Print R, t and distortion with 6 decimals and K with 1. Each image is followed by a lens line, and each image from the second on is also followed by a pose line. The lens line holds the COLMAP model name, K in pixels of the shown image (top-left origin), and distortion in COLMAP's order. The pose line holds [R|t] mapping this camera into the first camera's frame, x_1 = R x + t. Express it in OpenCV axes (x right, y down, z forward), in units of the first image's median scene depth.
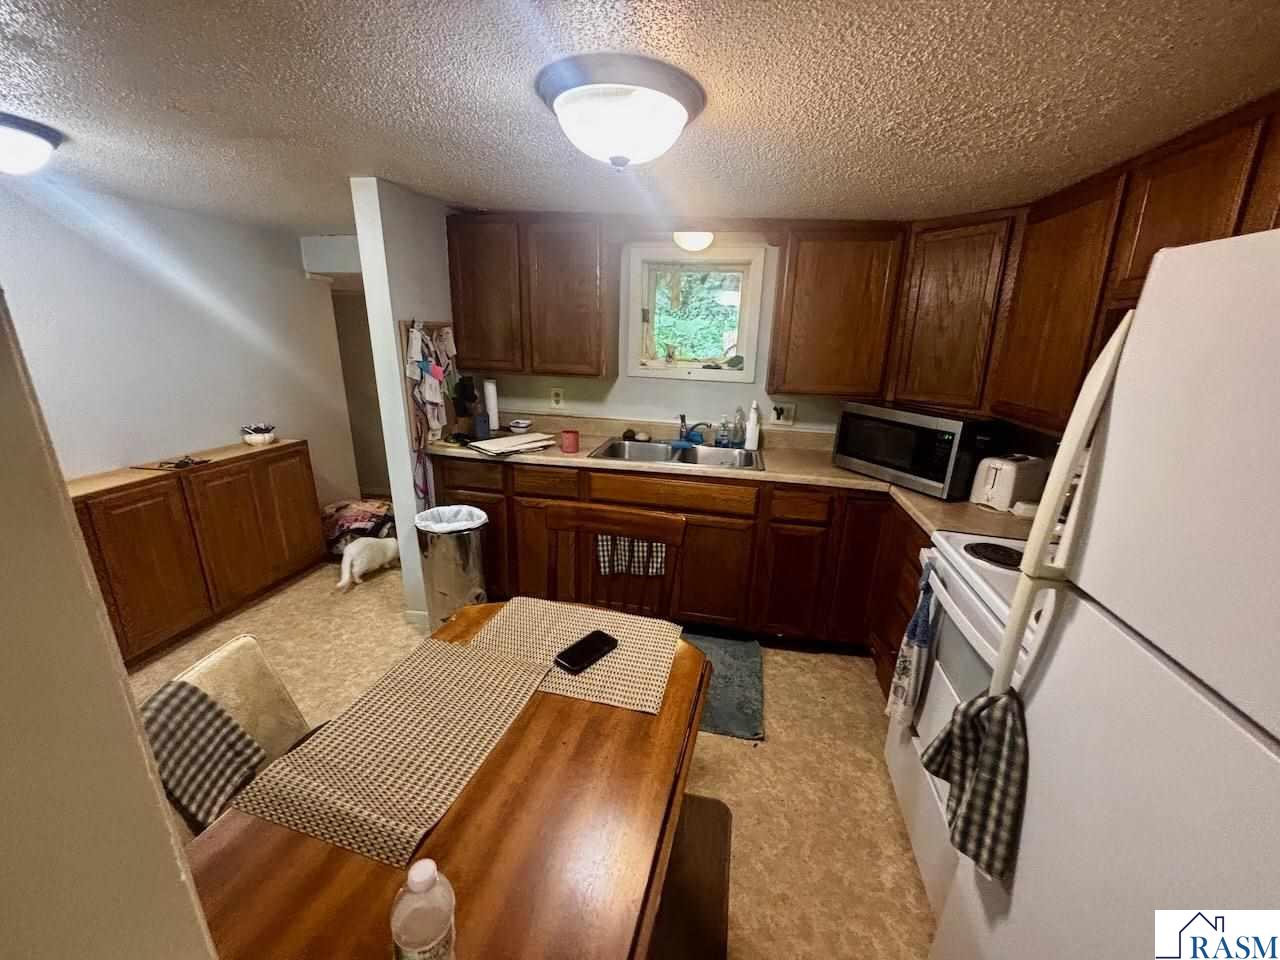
lens RADIAL K [[508.7, 0, 640.0], [0, 508.7, 480.0], [0, 0, 1]] dist [0.002924, -0.000162]
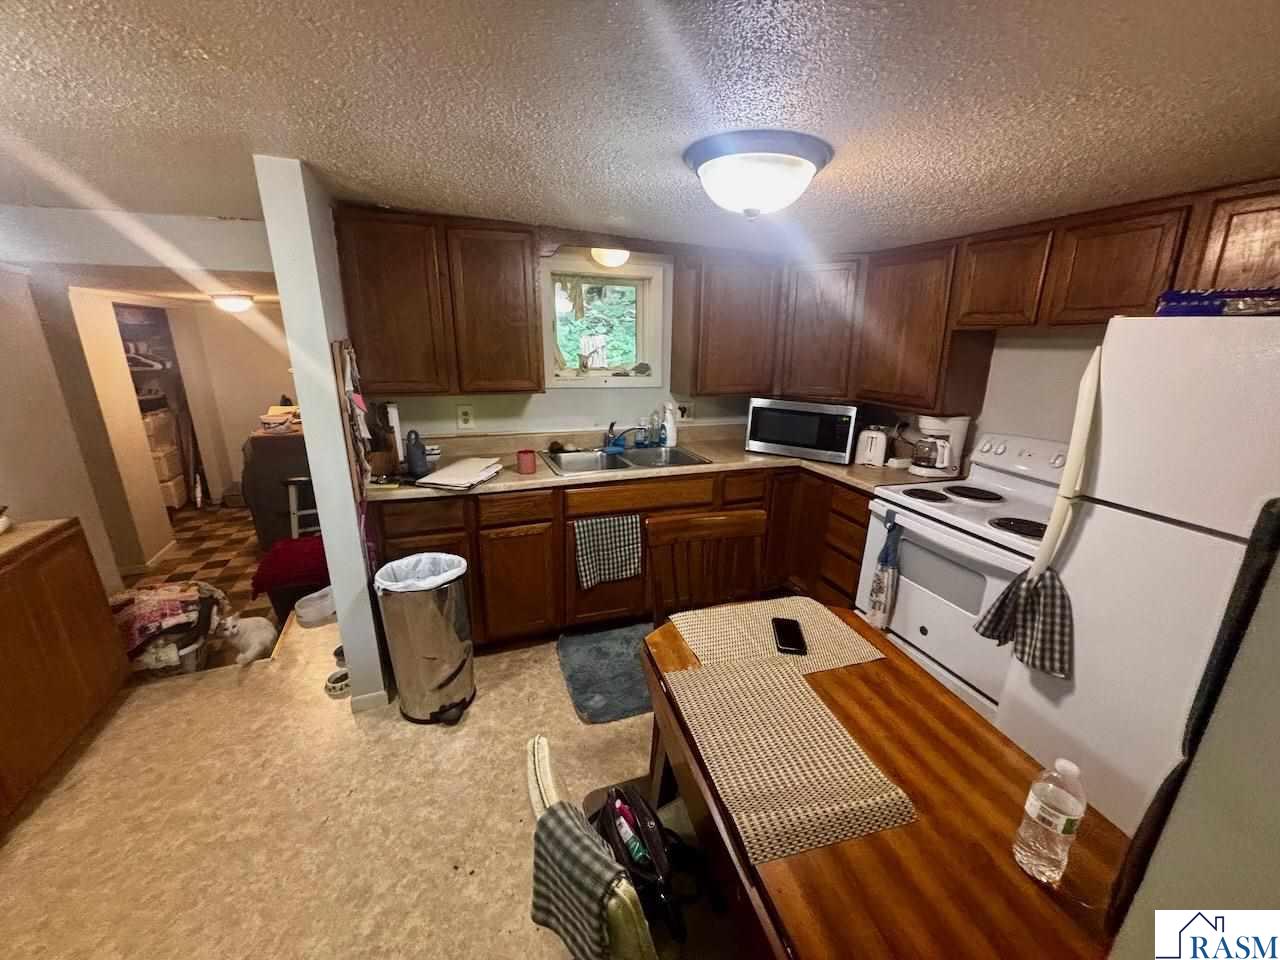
lens RADIAL K [[508.6, 0, 640.0], [0, 508.6, 480.0], [0, 0, 1]] dist [-0.003320, -0.000490]
pose [[0.853535, -0.159074, 0.496158, -0.438619], [0.152990, 0.986795, 0.053191, -0.061474], [-0.498068, 0.030507, 0.866601, 0.072648]]
